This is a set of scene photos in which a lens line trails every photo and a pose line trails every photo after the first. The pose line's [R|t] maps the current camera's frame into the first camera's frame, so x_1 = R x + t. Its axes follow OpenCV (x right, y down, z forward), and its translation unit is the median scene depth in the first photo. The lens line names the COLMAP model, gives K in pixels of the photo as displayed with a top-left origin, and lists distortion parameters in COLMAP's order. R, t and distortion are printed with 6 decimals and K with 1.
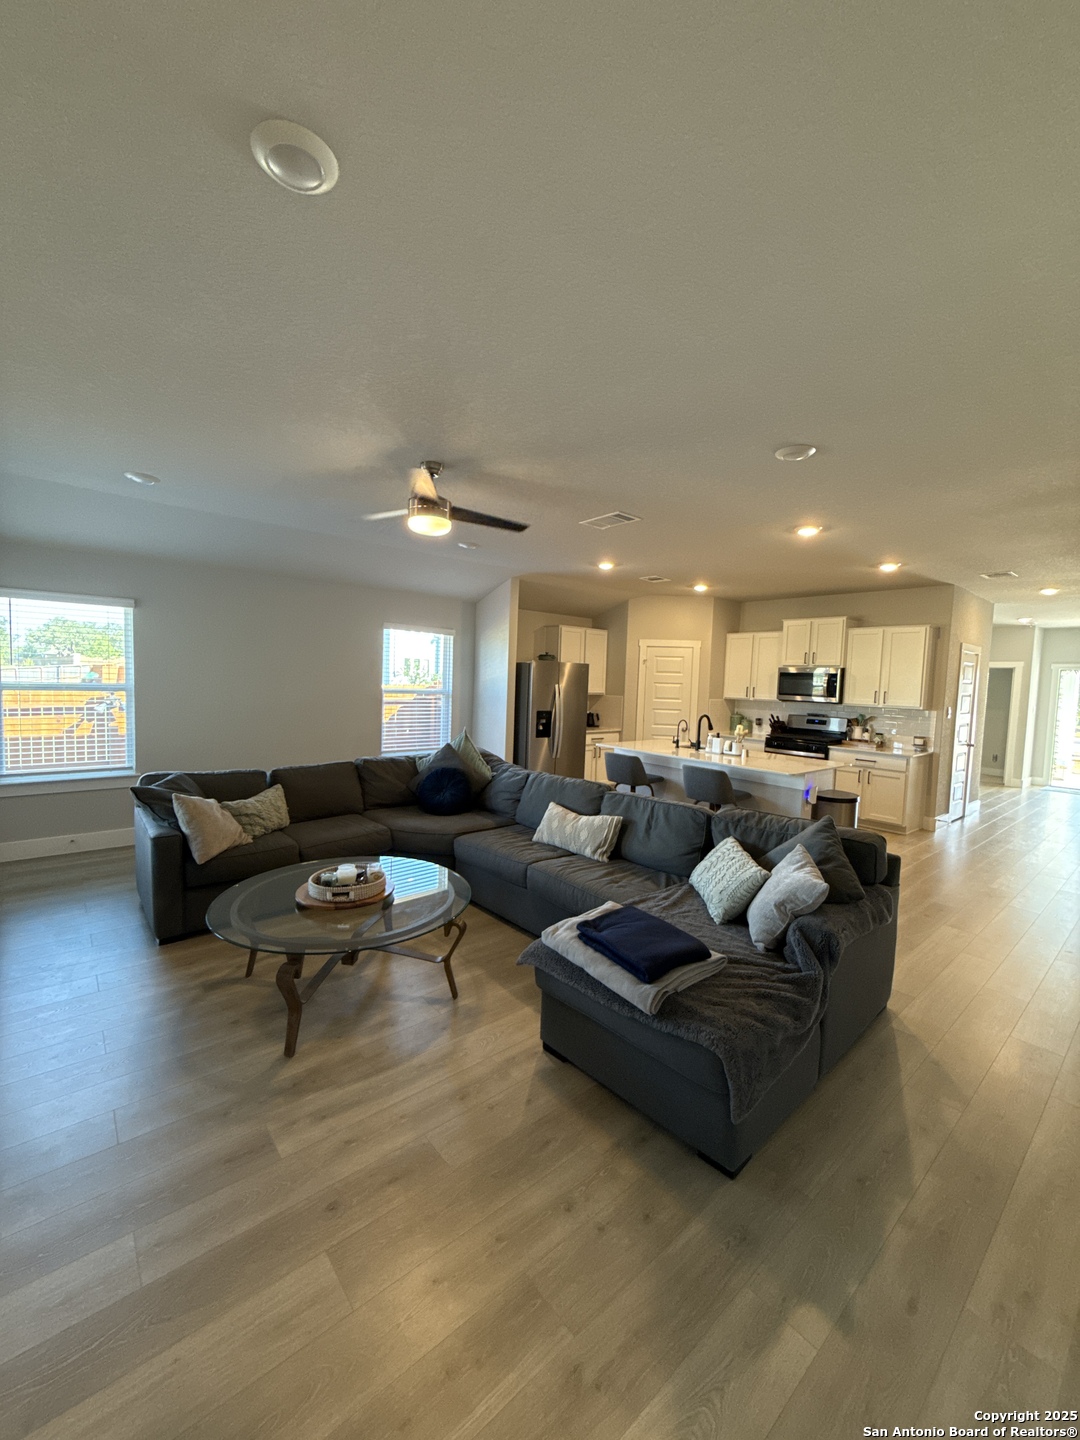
lens RADIAL K [[570.5, 0, 538.5], [0, 570.5, 715.2], [0, 0, 1]] dist [0.000759, -0.000052]
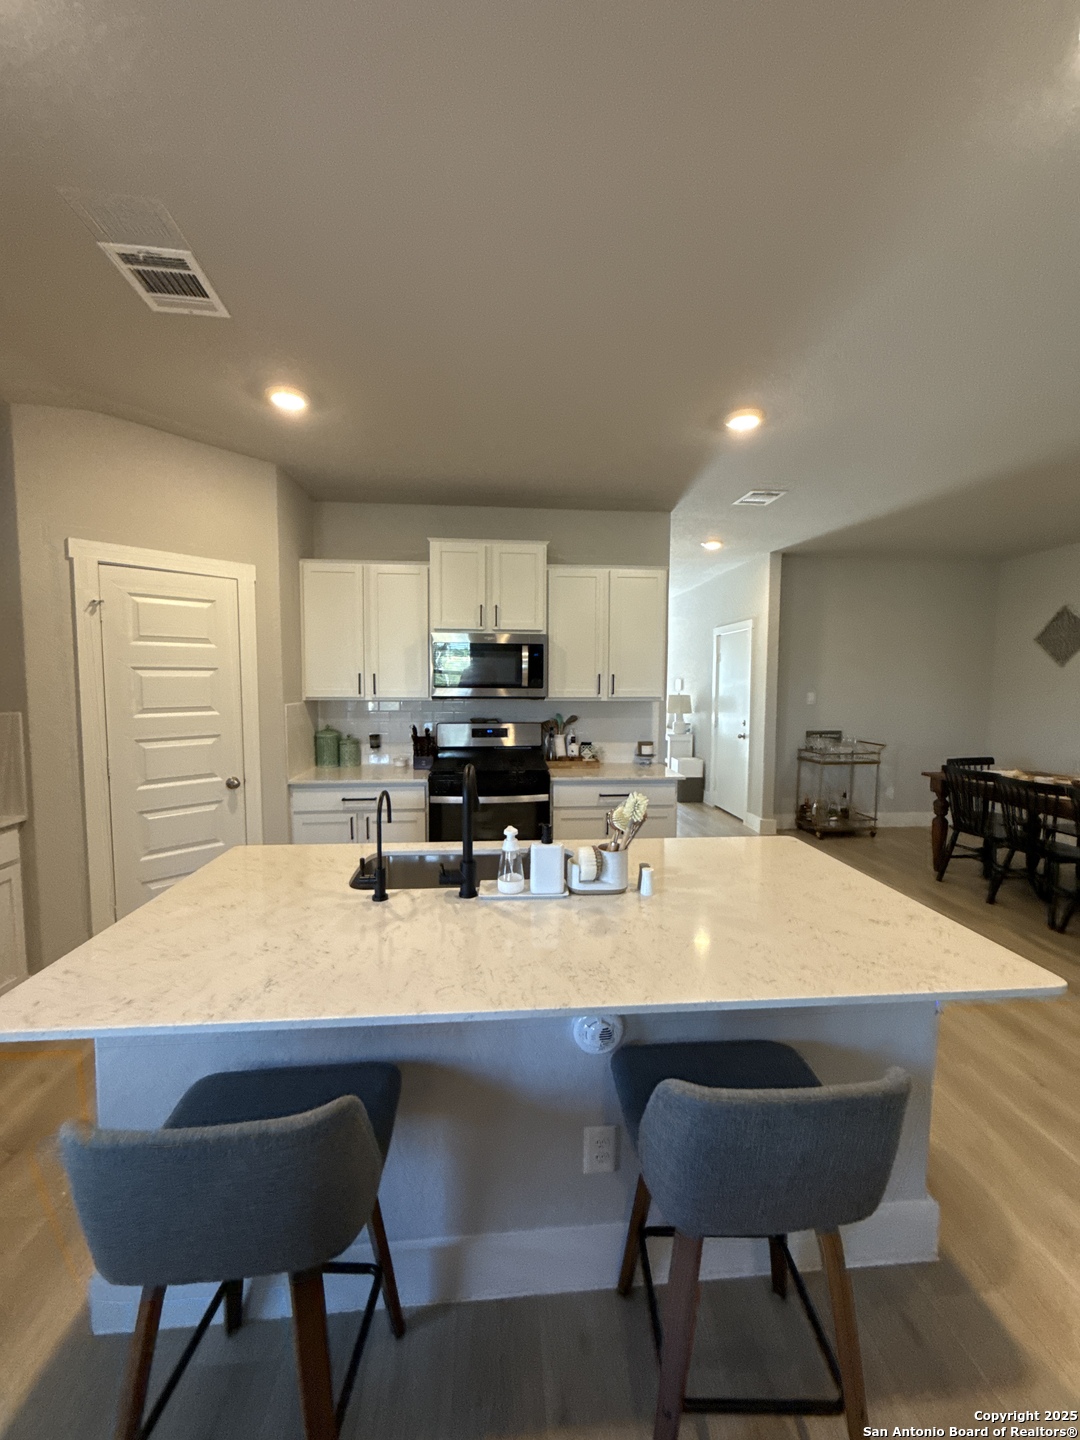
lens RADIAL K [[570.5, 0, 538.5], [0, 570.5, 715.2], [0, 0, 1]] dist [0.000759, -0.000052]
pose [[0.583968, -0.079051, 0.807918, 0.061376], [0.068169, 0.996507, 0.048231, -0.027715], [-0.808909, 0.026910, 0.587317, 0.603329]]
